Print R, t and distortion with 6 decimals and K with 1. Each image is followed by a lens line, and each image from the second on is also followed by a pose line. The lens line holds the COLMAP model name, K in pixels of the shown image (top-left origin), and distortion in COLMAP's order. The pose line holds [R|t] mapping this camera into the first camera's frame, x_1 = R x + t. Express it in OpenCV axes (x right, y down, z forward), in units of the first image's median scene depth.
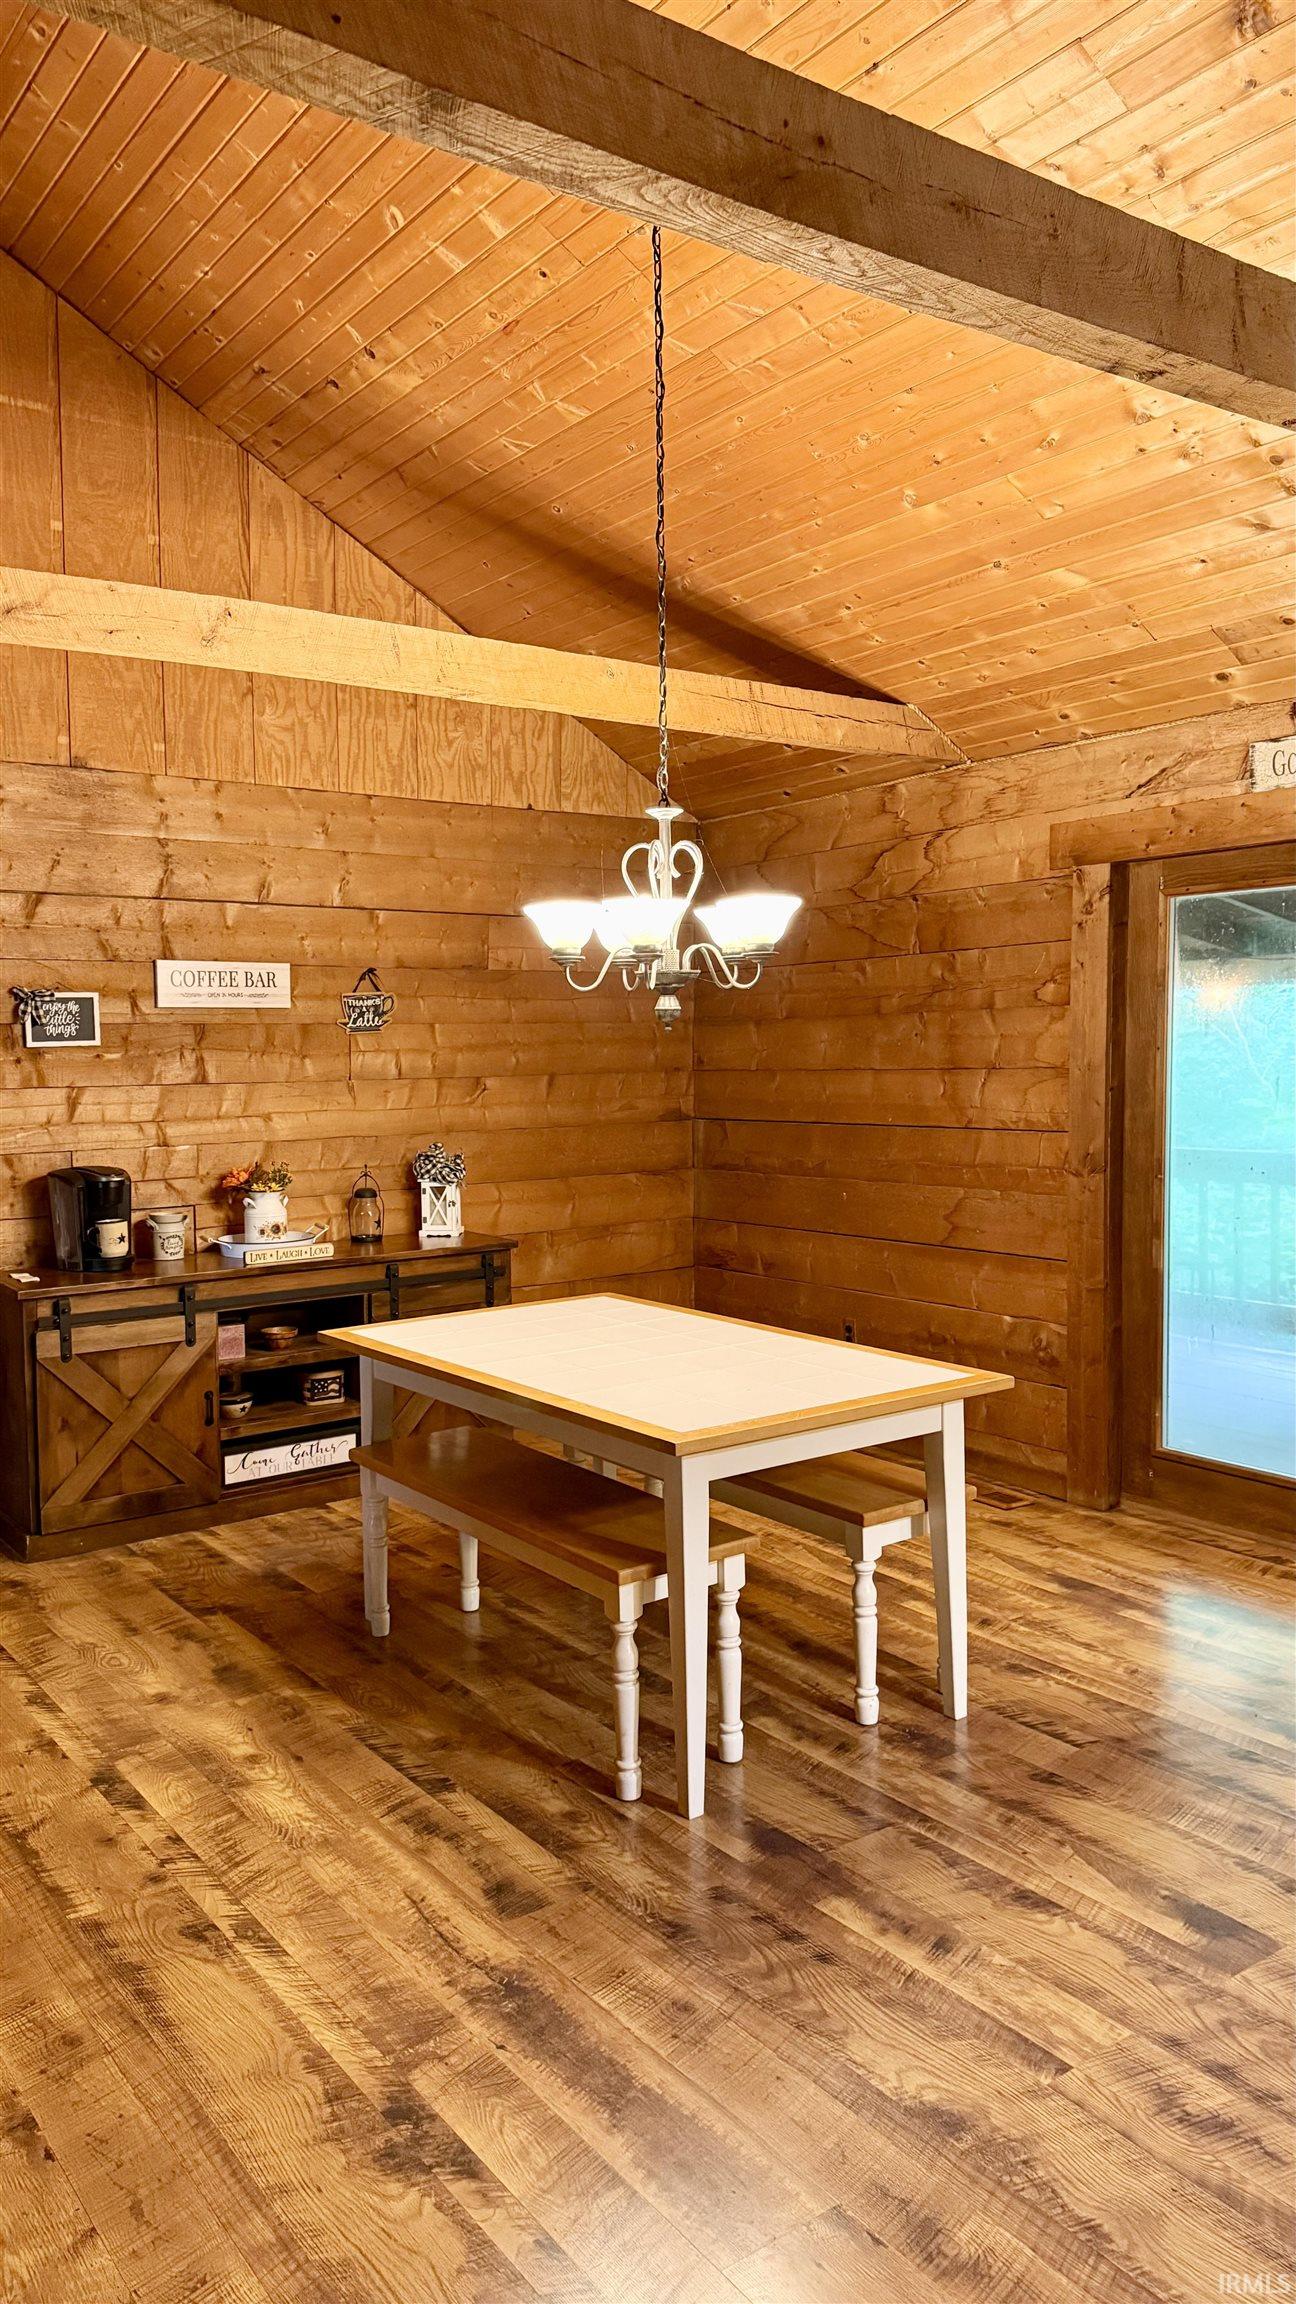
lens RADIAL K [[1625.5, 0, 651.1], [0, 1625.5, 1156.3], [0, 0, 1]] dist [0.061700, -0.073306]
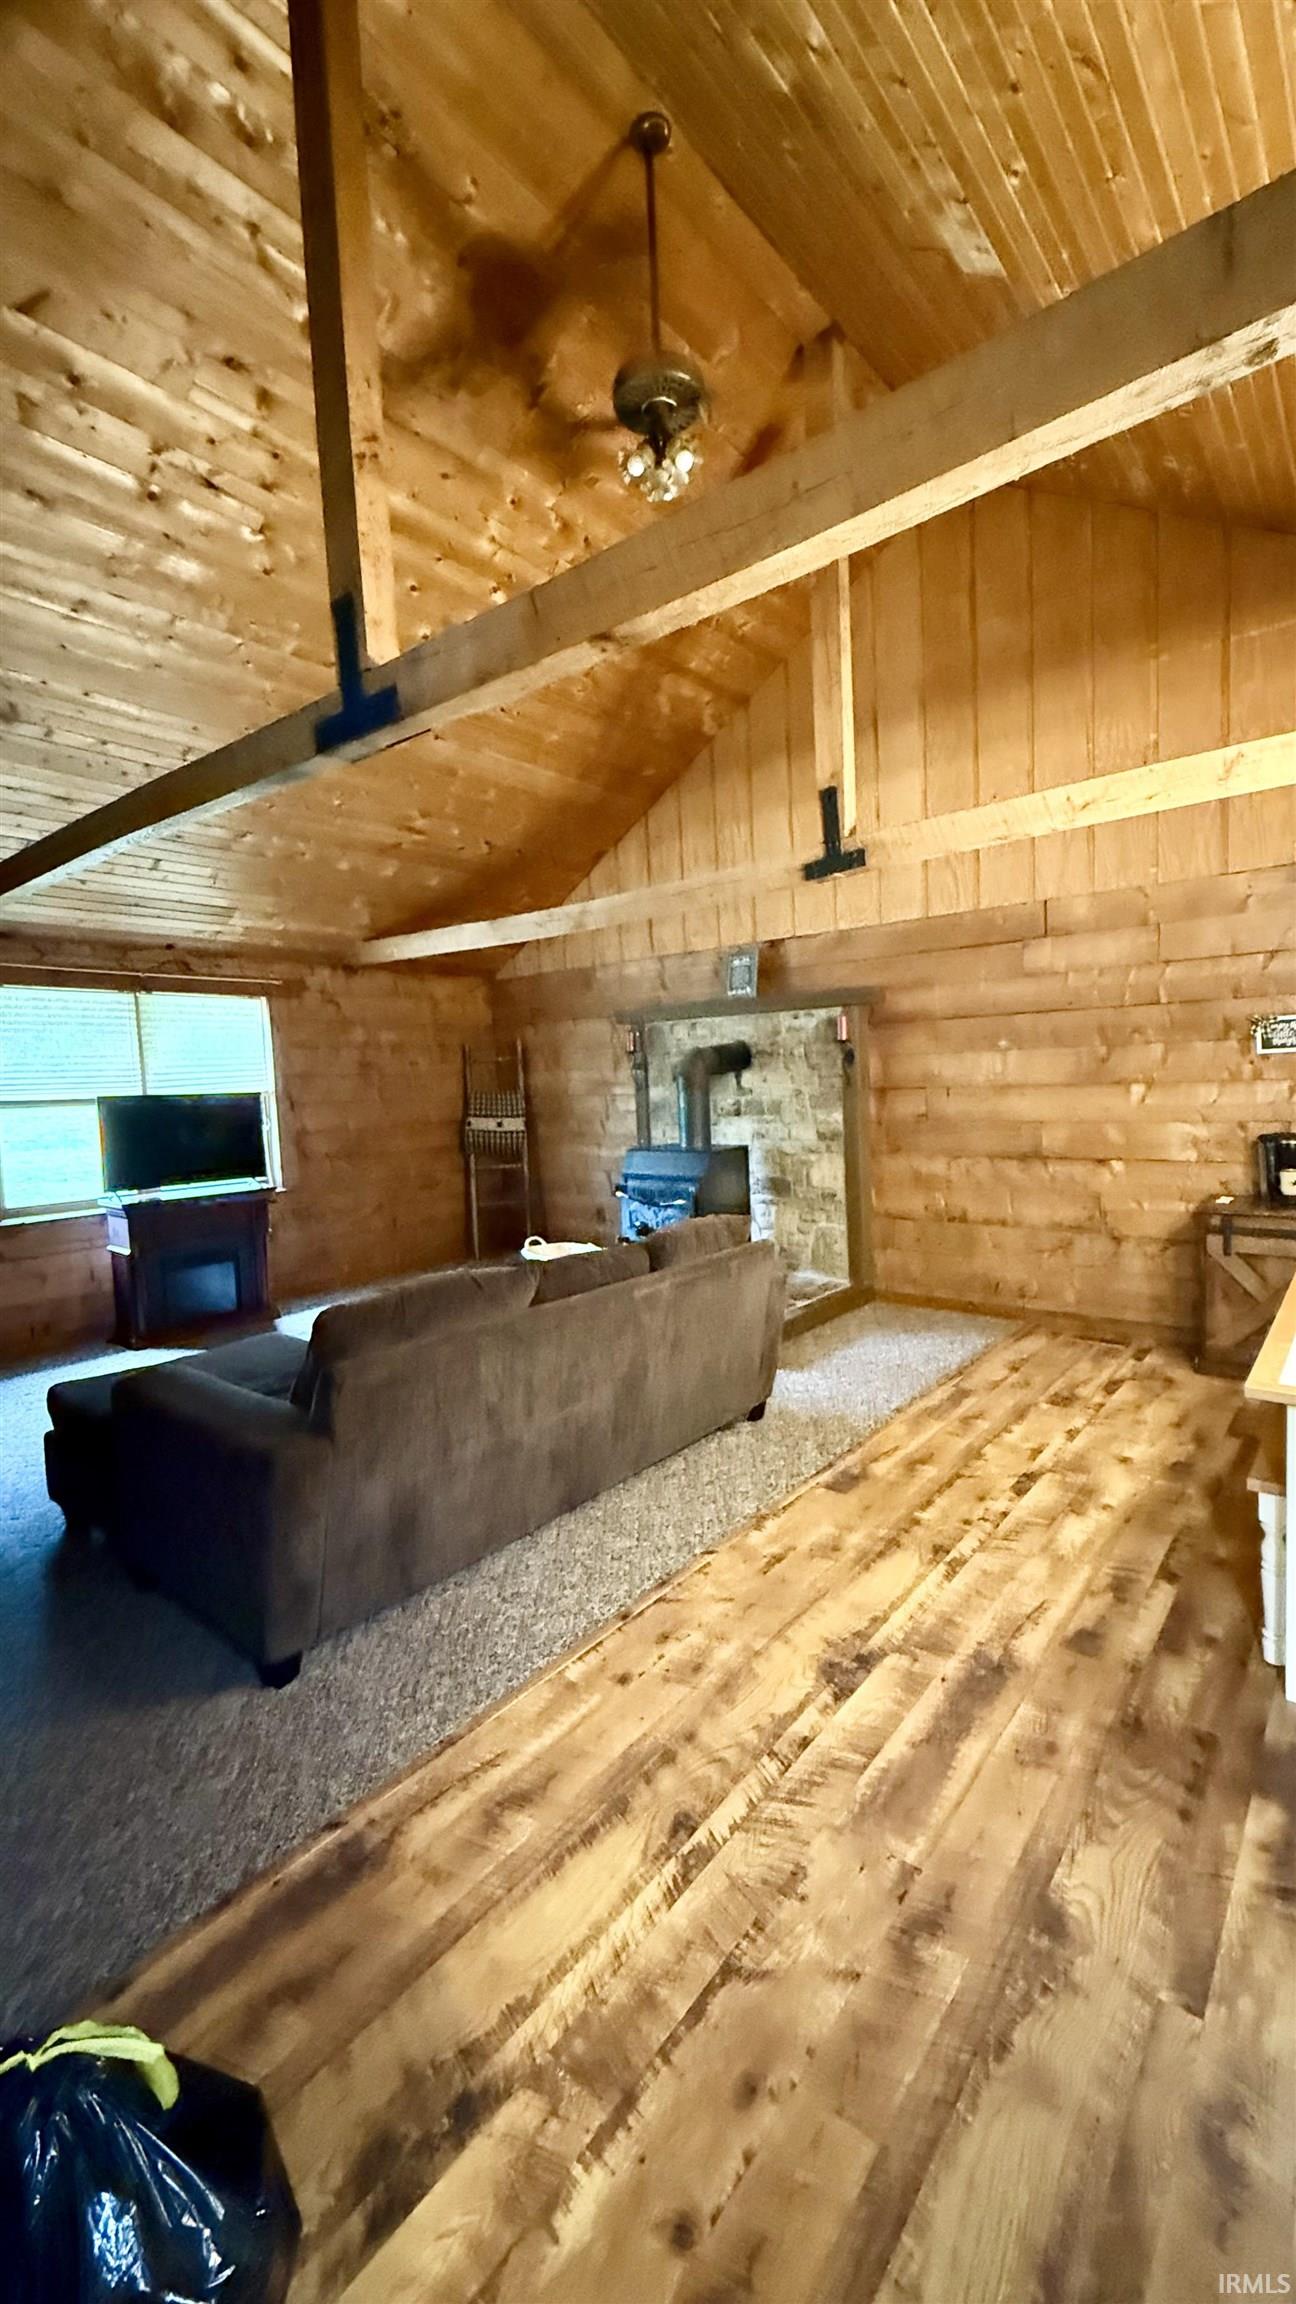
lens RADIAL K [[920.2, 0, 650.2], [0, 920.2, 1150.7], [0, 0, 1]] dist [-0.001921, 0.000603]
pose [[0.252648, 0.080421, -0.964210, 0.326988], [-0.032908, 0.996677, 0.074506, -0.021412], [0.966999, 0.012907, 0.254455, 0.229129]]
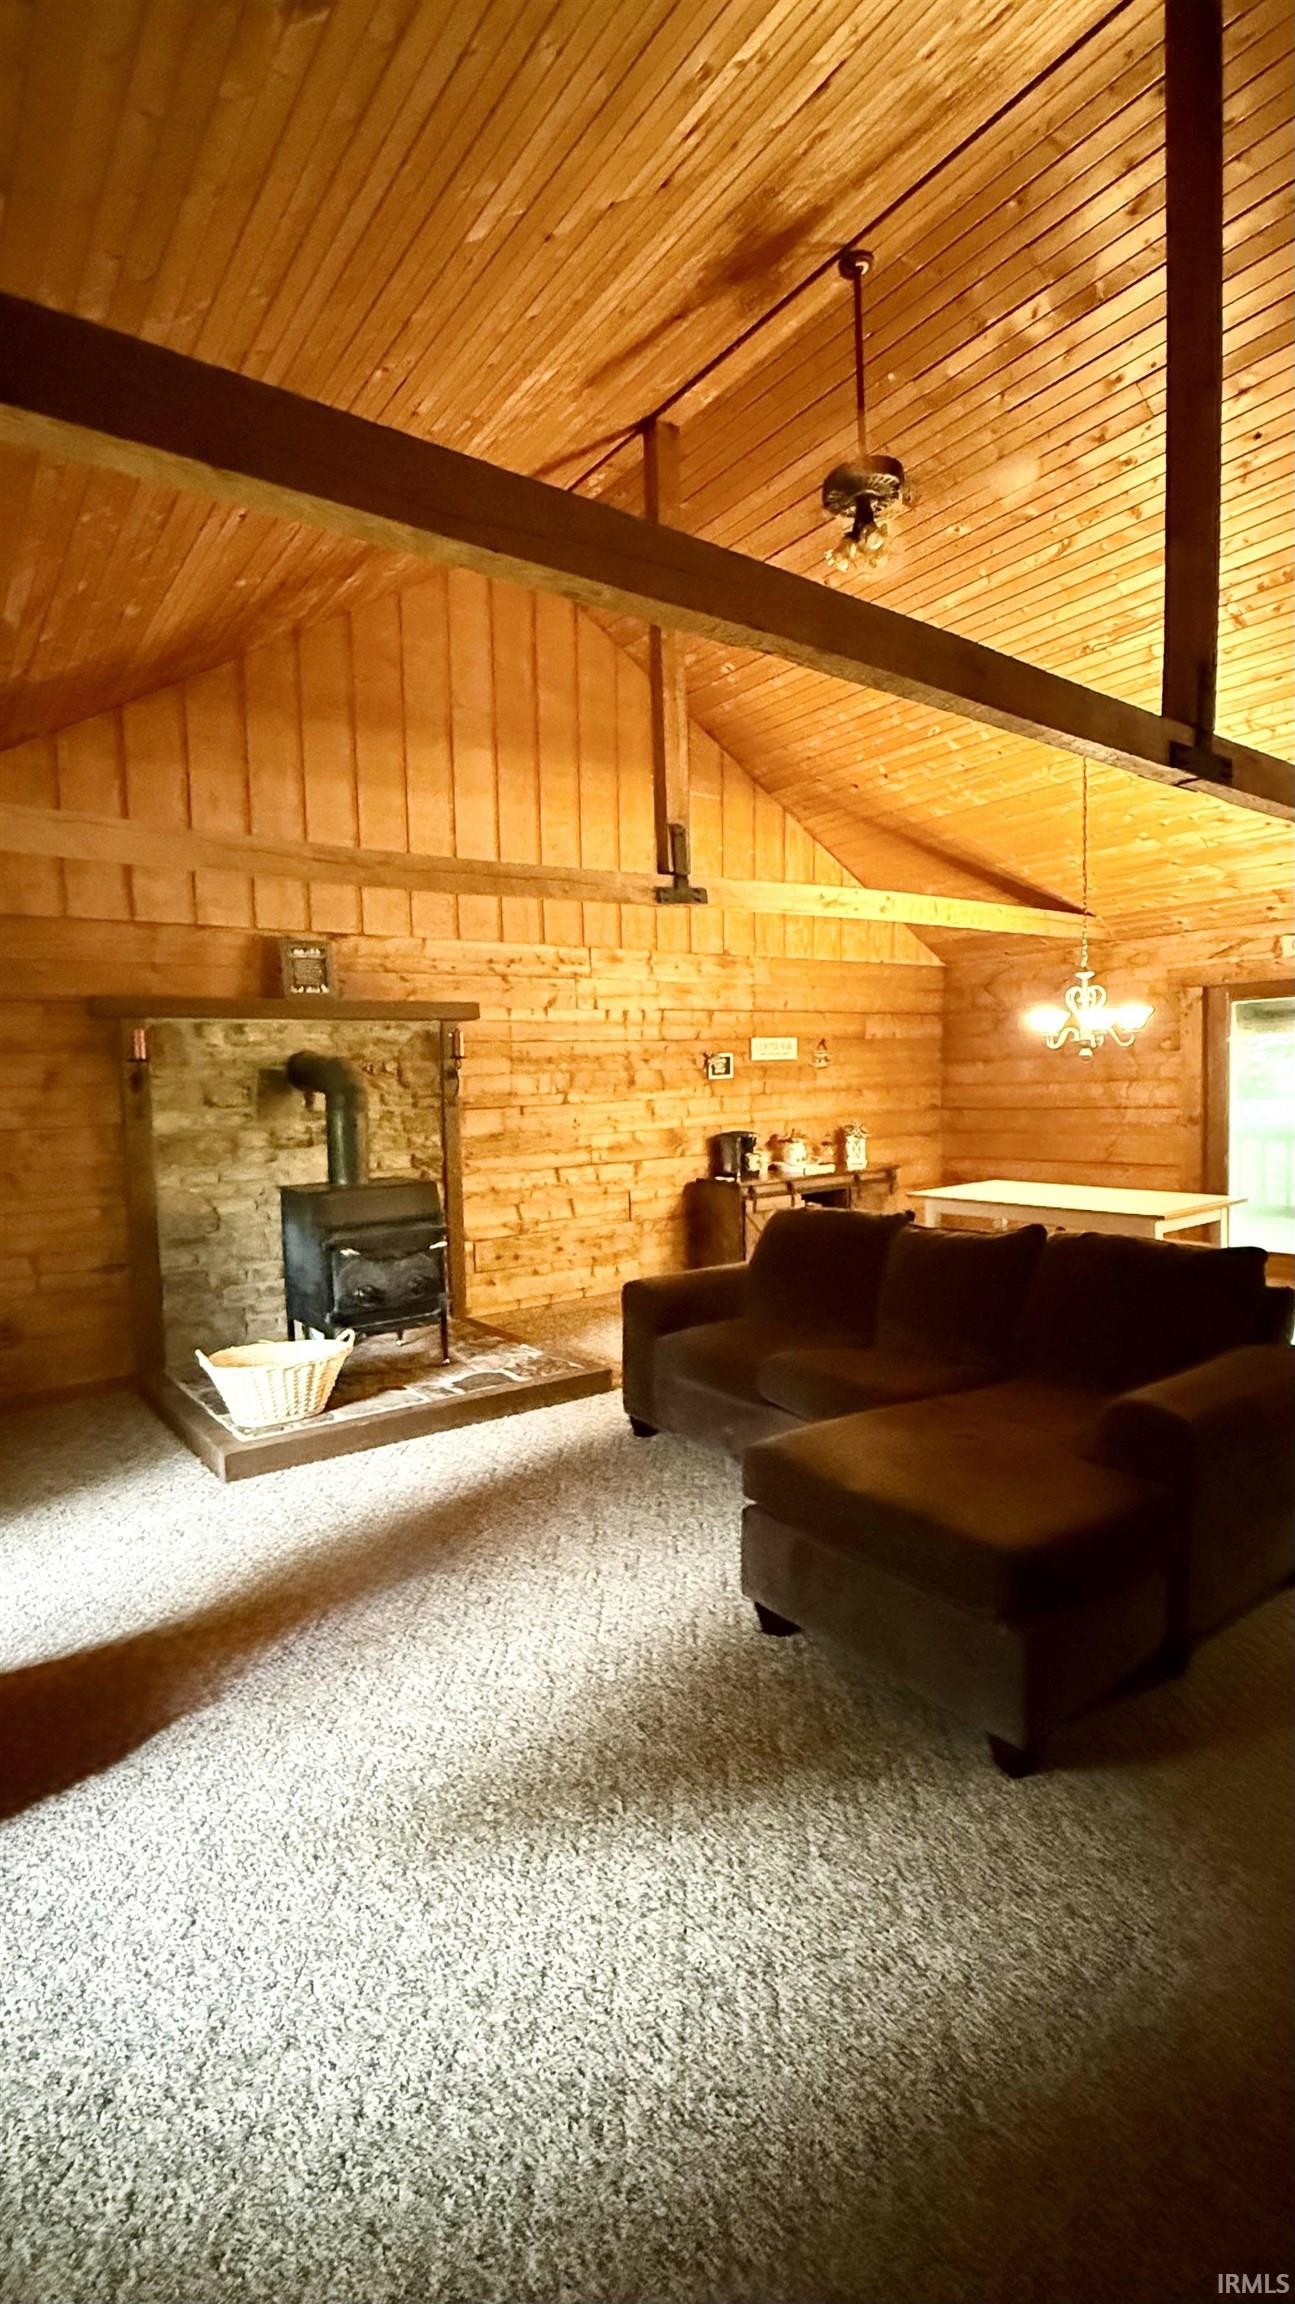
lens RADIAL K [[1029.6, 0, 579.2], [0, 1029.6, 1151.6], [0, 0, 1]] dist [-0.001801, 0.000055]
pose [[0.999434, -0.017982, -0.028417, -0.533579], [0.017990, 0.999838, 0.000038, 0.031382], [0.028411, -0.000549, 0.999596, -0.434498]]
